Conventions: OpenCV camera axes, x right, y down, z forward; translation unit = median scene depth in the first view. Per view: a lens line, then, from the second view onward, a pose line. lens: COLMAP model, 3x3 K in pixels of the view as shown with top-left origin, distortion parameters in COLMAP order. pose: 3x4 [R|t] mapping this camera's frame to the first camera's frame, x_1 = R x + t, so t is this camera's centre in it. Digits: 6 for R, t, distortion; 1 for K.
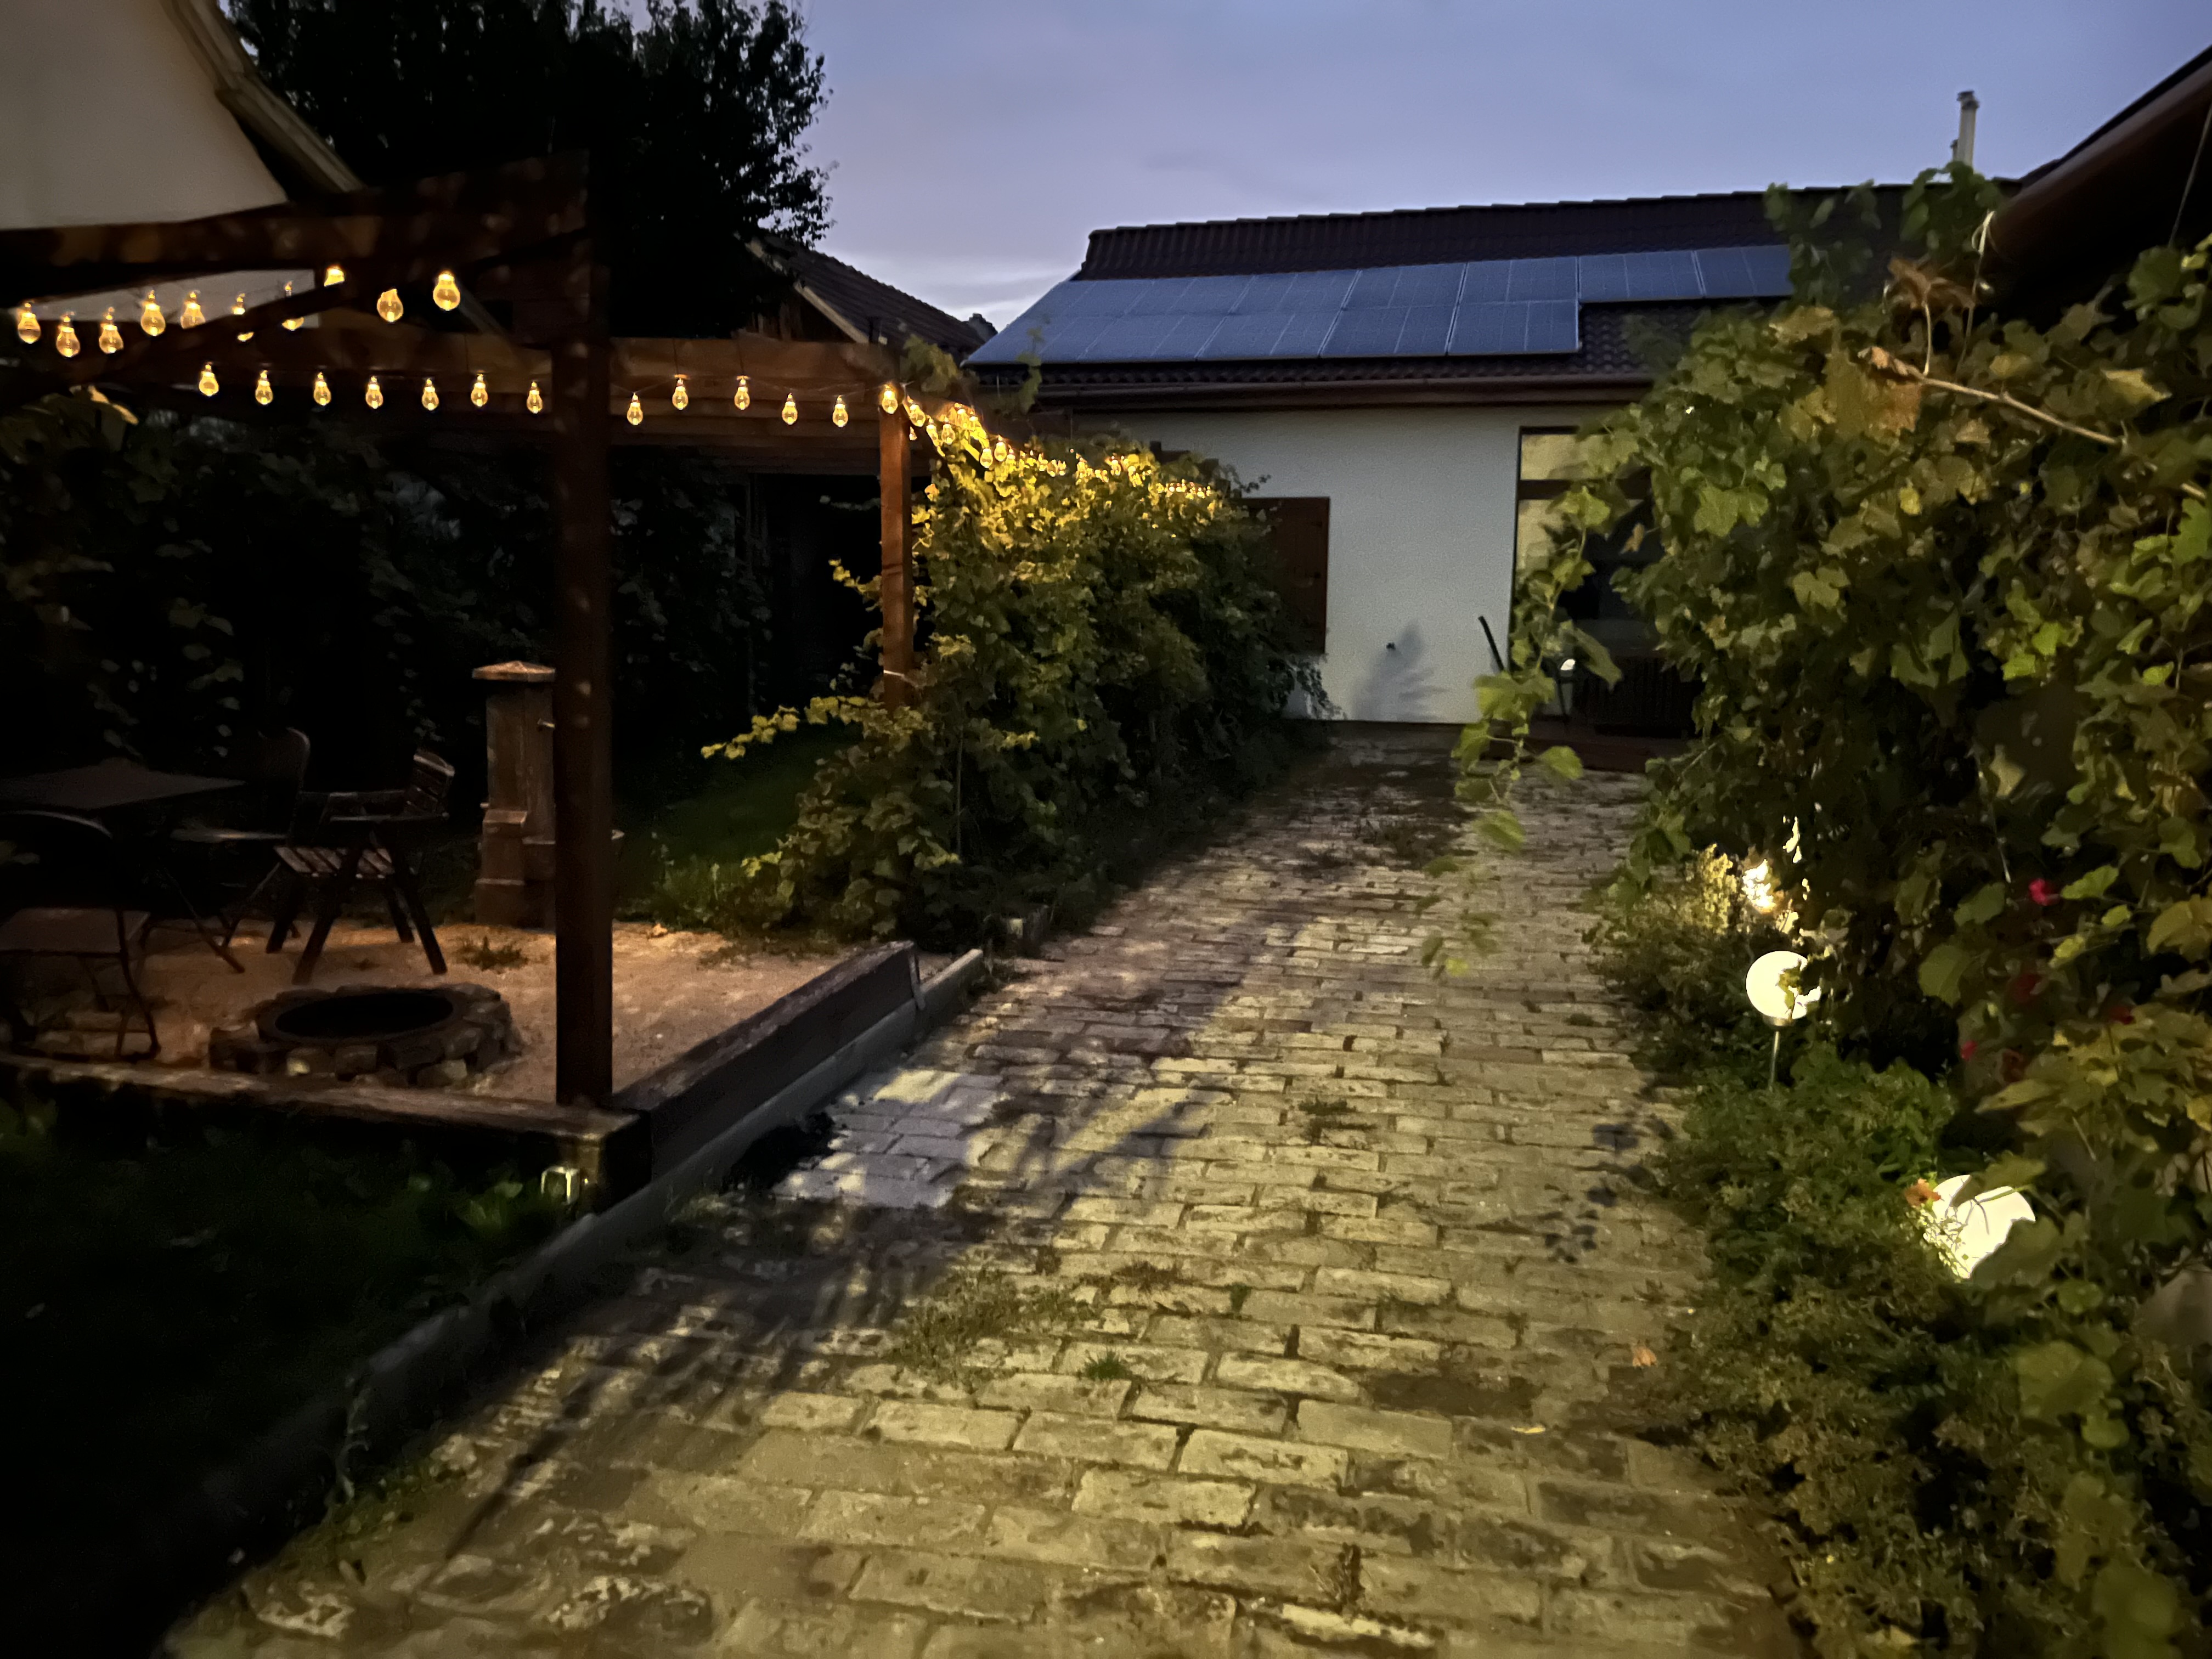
lens RADIAL K [[1716.4, 0, 1080.7], [0, 1716.4, 840.5], [0, 0, 1]] dist [0.006902, 0.000045]
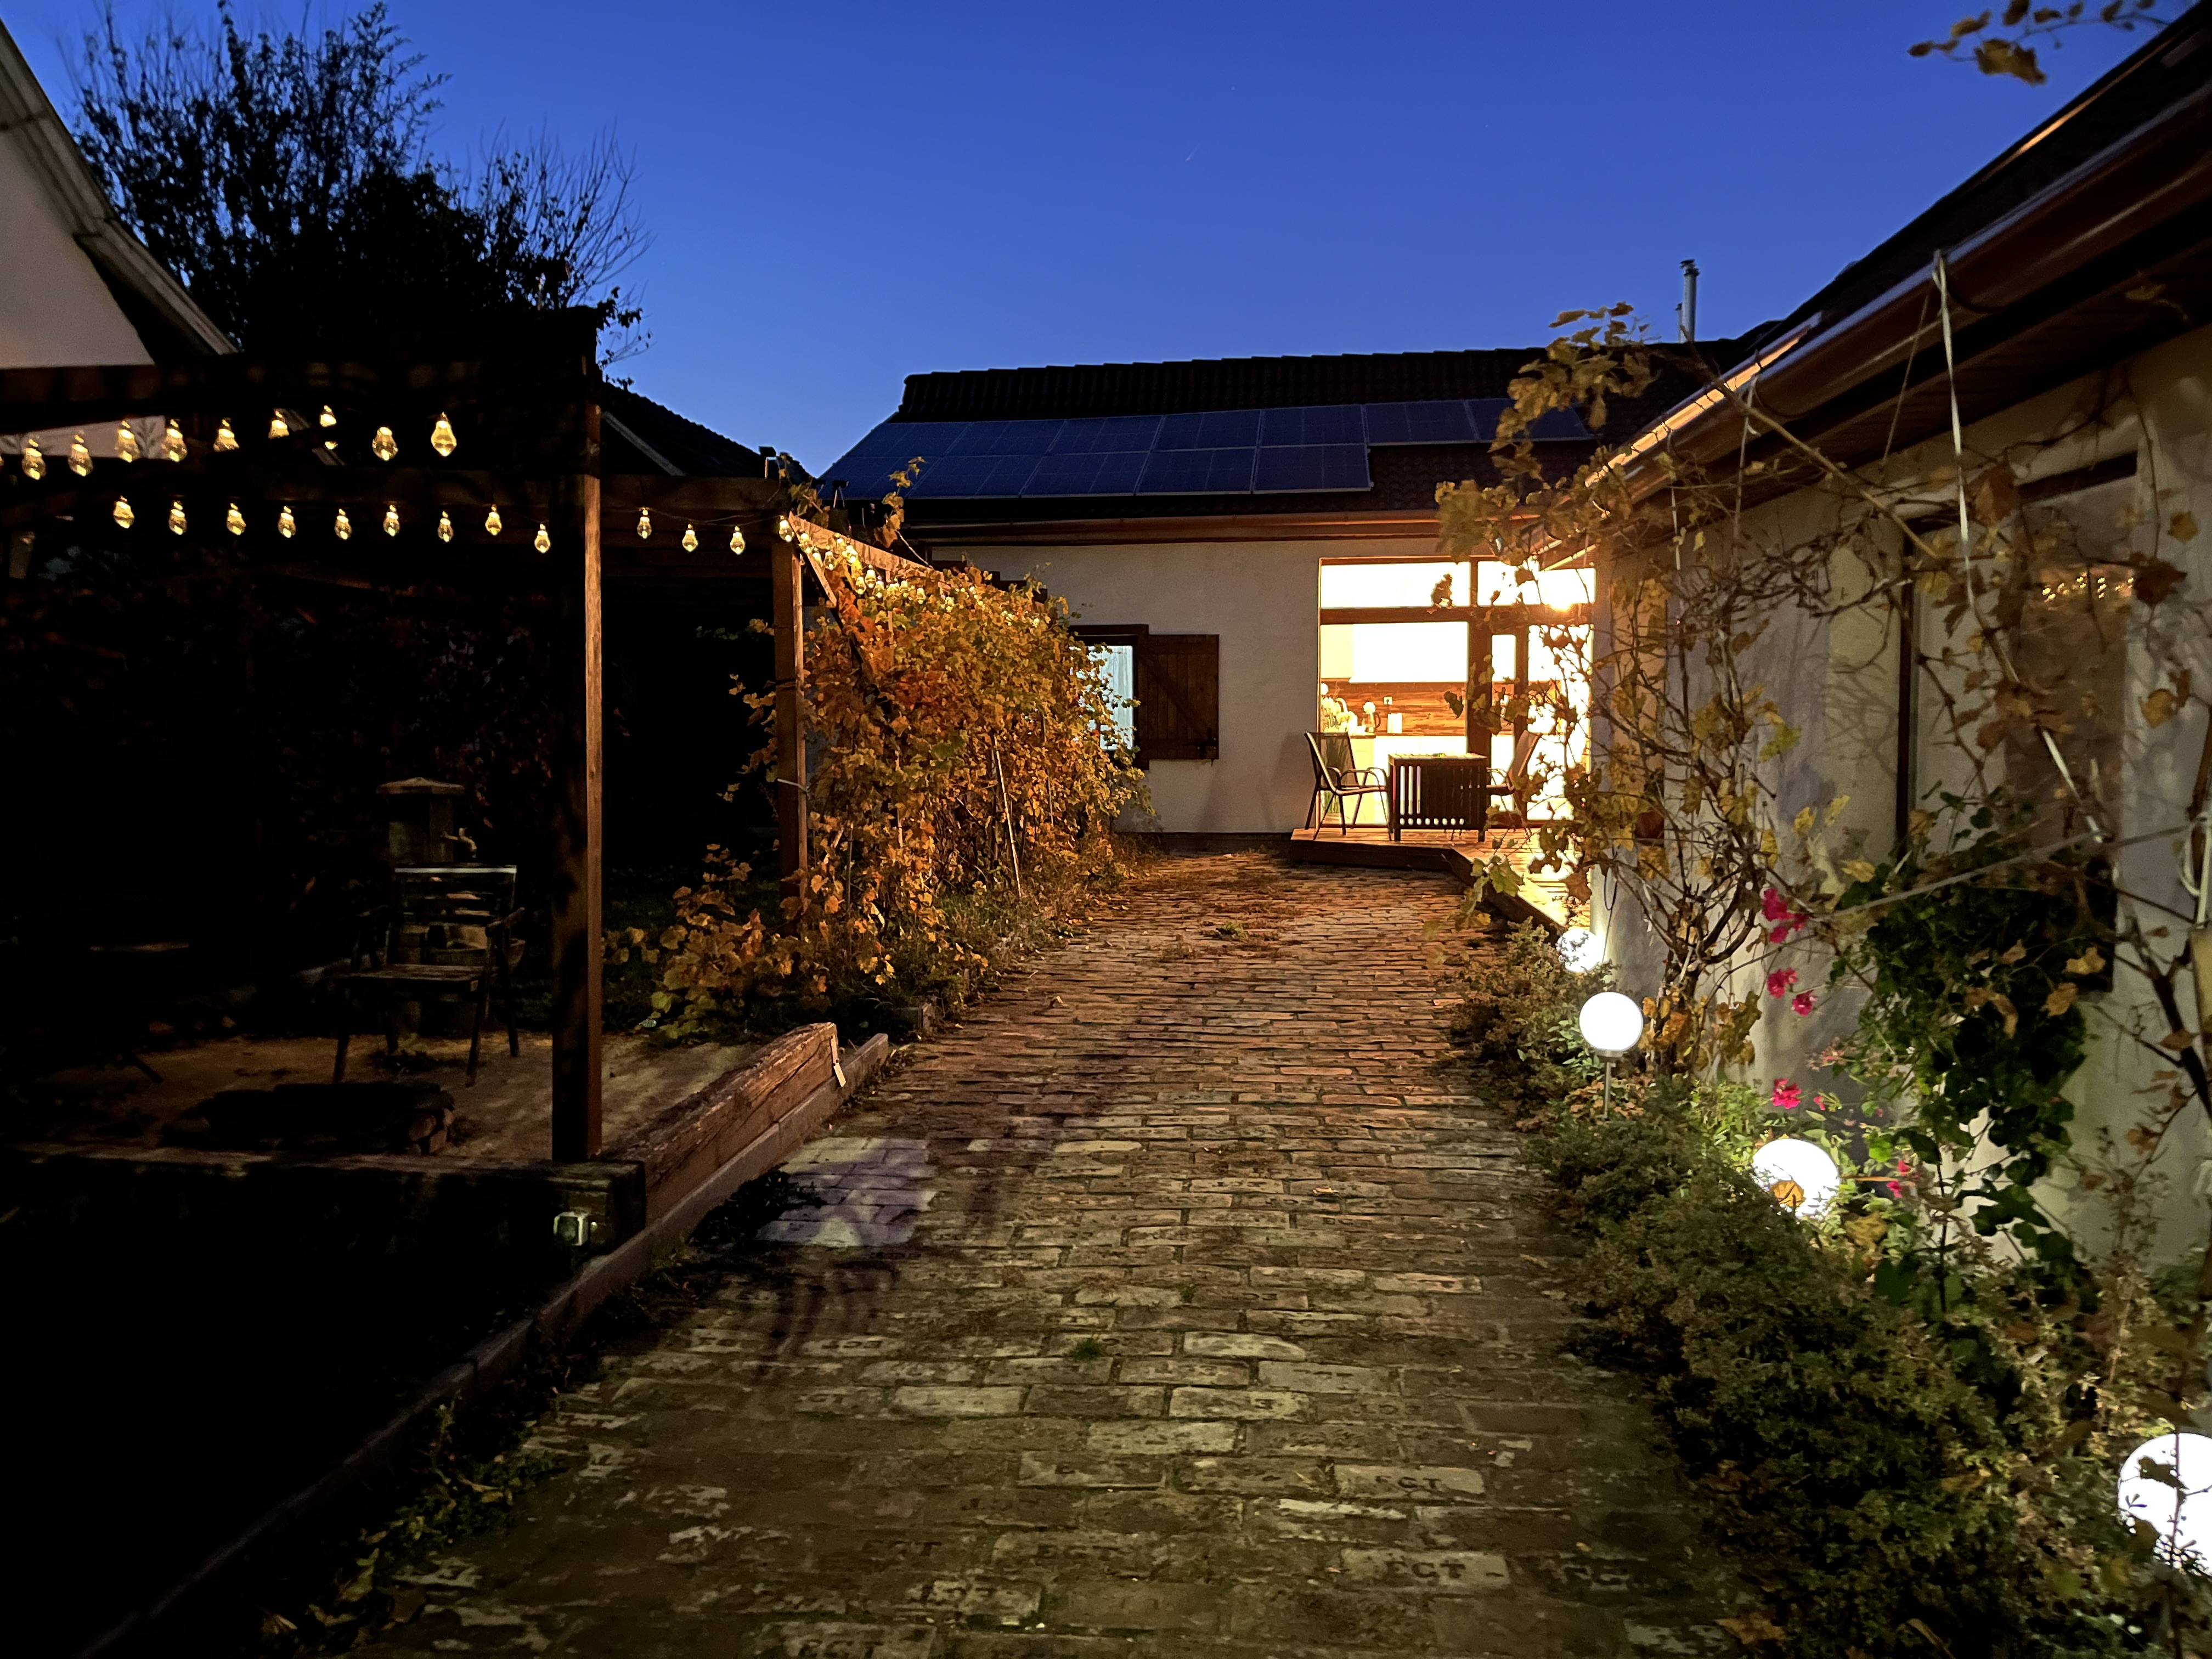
lens RADIAL K [[1731.2, 0, 1106.0], [0, 1731.2, 829.5], [0, 0, 1]] dist [0.015627, -0.006499]
pose [[0.990563, -0.024077, 0.134929, -0.108214], [0.035314, 0.996046, -0.081519, 0.049289], [-0.132432, 0.085514, 0.987496, -0.157331]]
